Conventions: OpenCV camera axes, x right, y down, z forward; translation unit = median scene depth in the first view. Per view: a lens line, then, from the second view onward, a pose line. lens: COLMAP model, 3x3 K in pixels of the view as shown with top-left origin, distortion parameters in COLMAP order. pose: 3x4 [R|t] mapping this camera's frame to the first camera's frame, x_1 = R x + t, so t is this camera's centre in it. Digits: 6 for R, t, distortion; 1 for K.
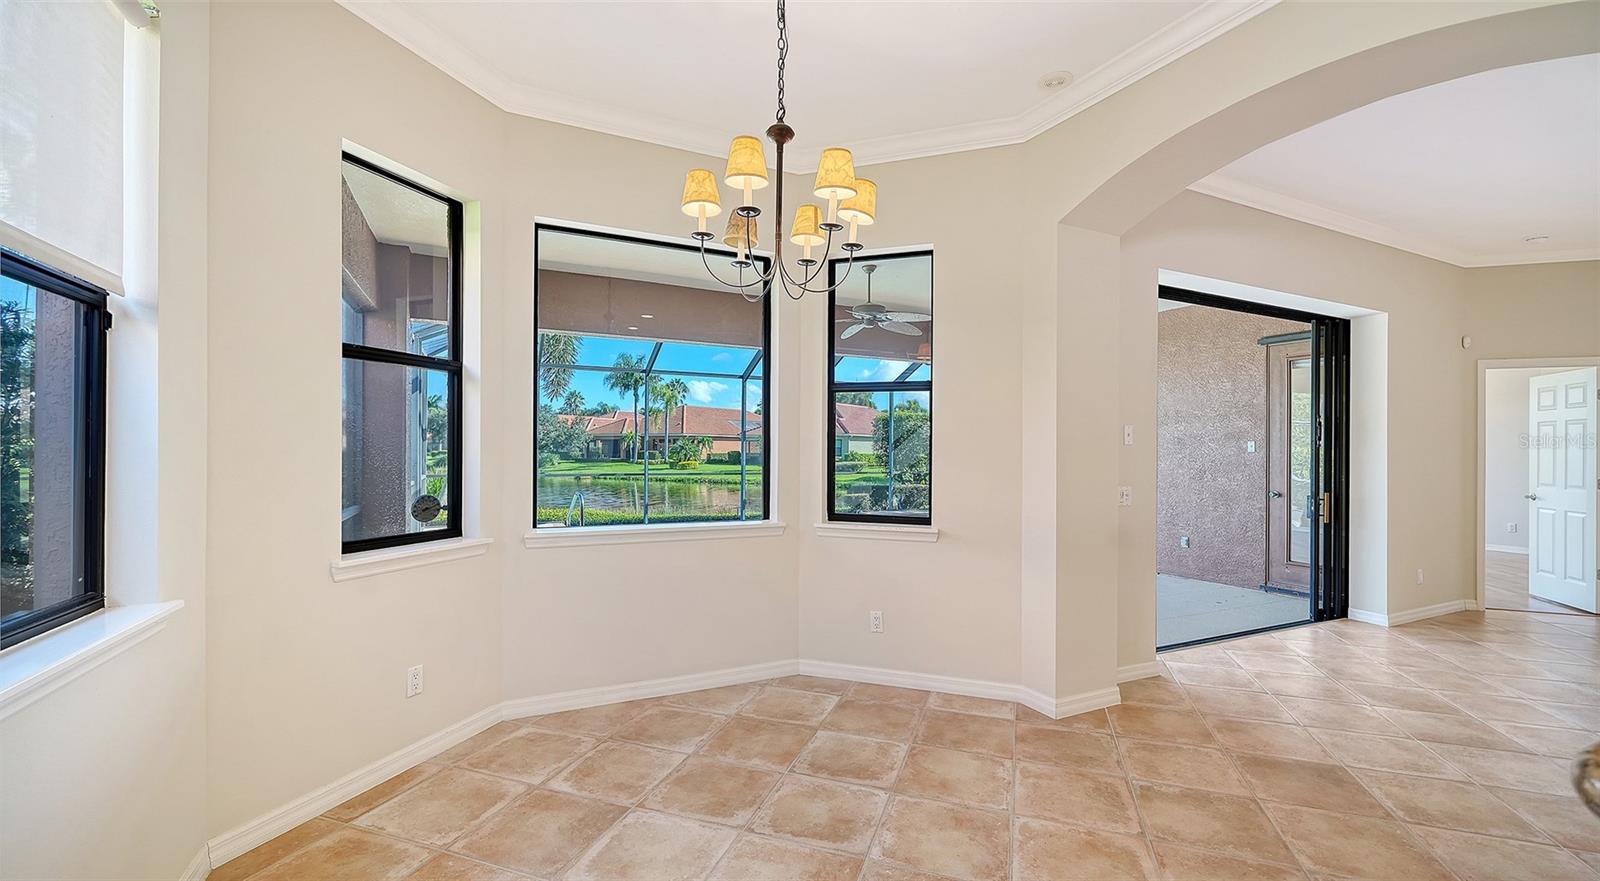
lens RADIAL K [[634.3, 0, 791.6], [0, 634.3, 449.2], [0, 0, 1]] dist [-0.000493, 0.000232]
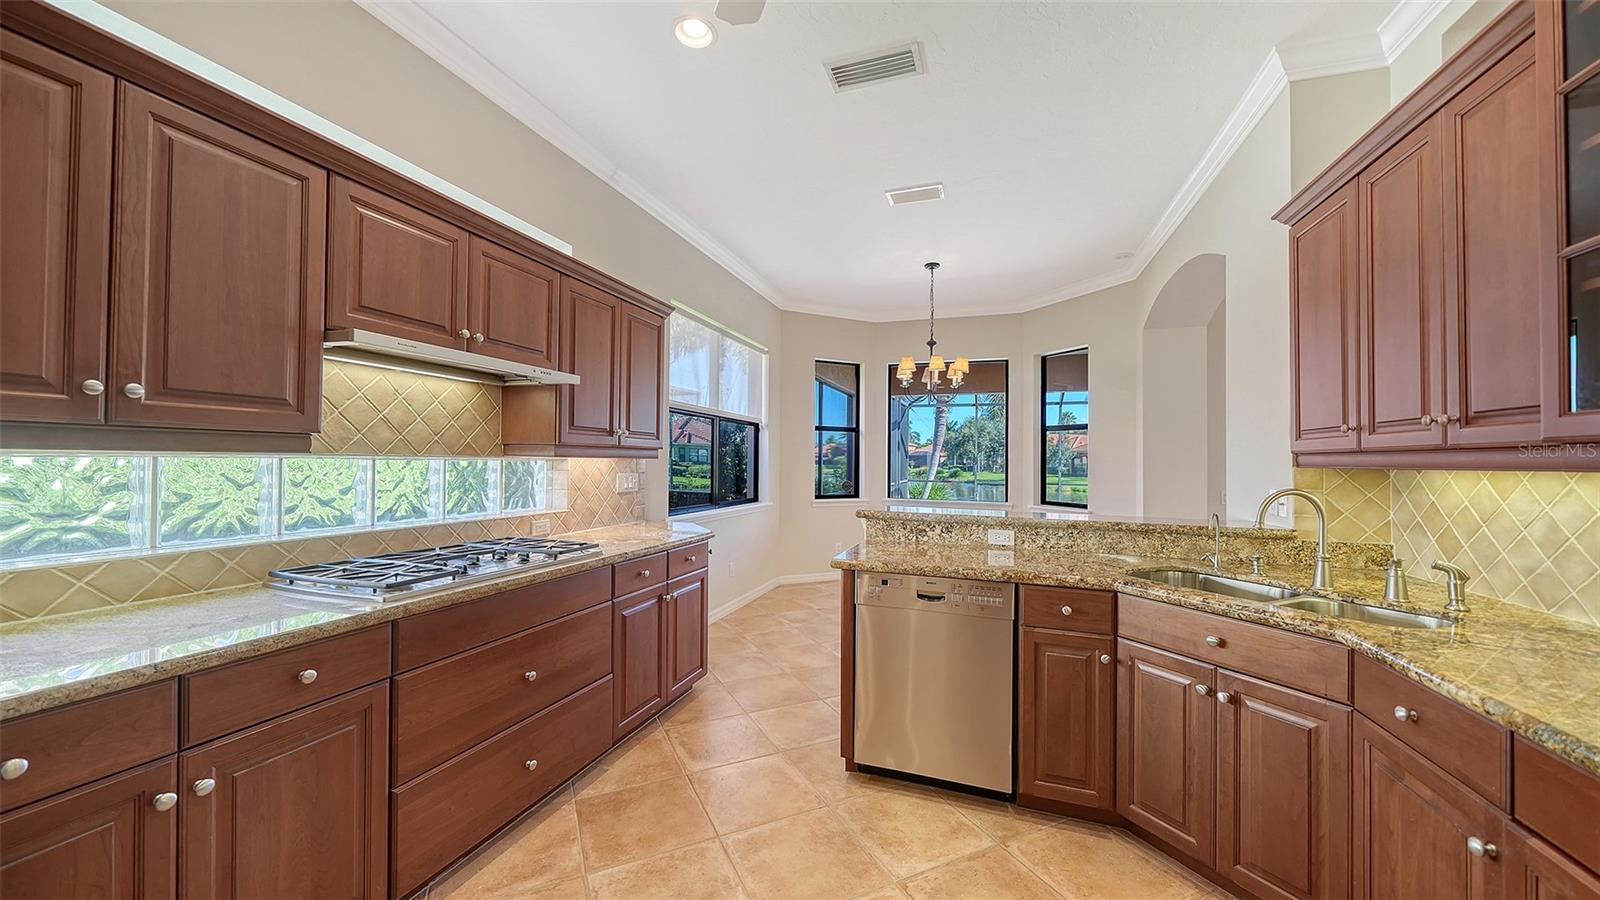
lens RADIAL K [[578.3, 0, 799.2], [0, 578.3, 458.3], [0, 0, 1]] dist [-0.028047, 0.000163]
pose [[0.710624, -0.002290, -0.703568, 1.048349], [-0.005914, 0.999940, -0.009229, 0.003344], [0.703547, 0.010719, 0.710568, -0.888109]]
